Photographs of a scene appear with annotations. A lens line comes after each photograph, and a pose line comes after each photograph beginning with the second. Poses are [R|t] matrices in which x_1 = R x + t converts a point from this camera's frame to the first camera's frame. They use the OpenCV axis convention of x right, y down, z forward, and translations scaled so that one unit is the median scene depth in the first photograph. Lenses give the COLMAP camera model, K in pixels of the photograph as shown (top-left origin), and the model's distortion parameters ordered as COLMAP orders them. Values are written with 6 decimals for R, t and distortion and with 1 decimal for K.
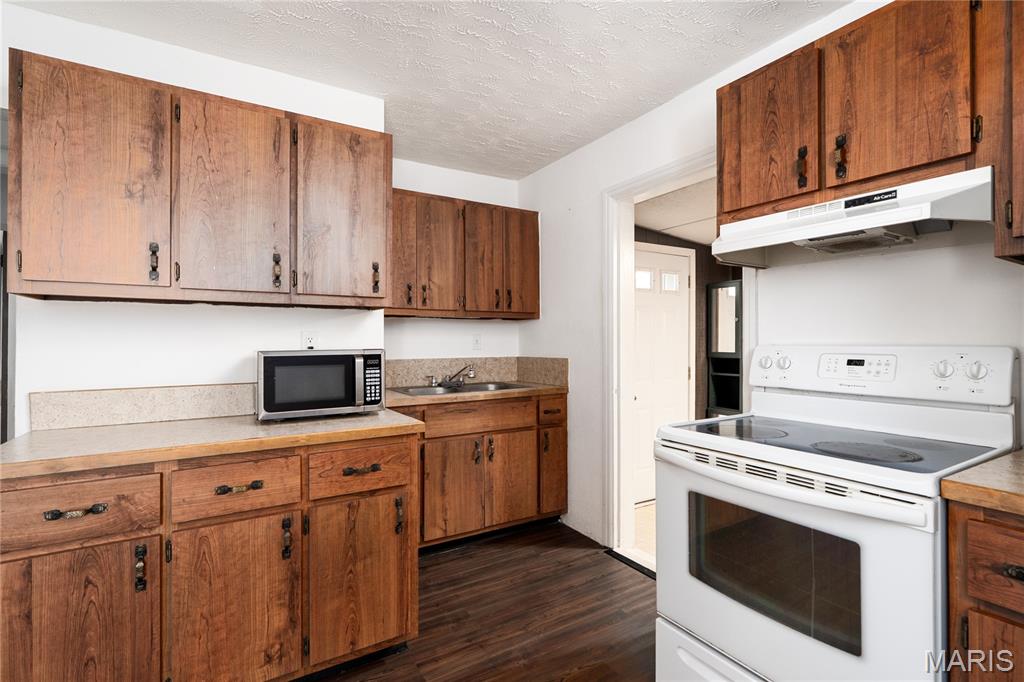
lens RADIAL K [[478.8, 0, 515.6], [0, 478.8, 336.8], [0, 0, 1]] dist [-0.006249, 0.001641]
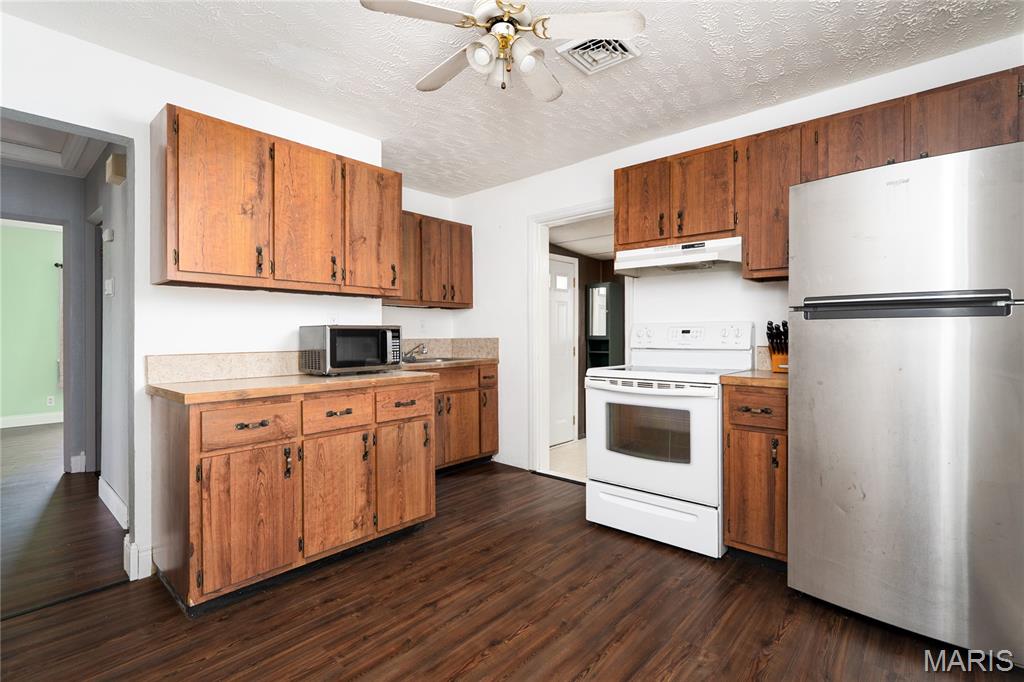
lens RADIAL K [[478.8, 0, 516.2], [0, 478.8, 334.0], [0, 0, 1]] dist [-0.006249, 0.001641]
pose [[0.957335, -0.001361, 0.288976, -0.426008], [0.000002, 0.999989, 0.004702, 0.052134], [-0.288979, -0.004500, 0.957325, -0.548988]]
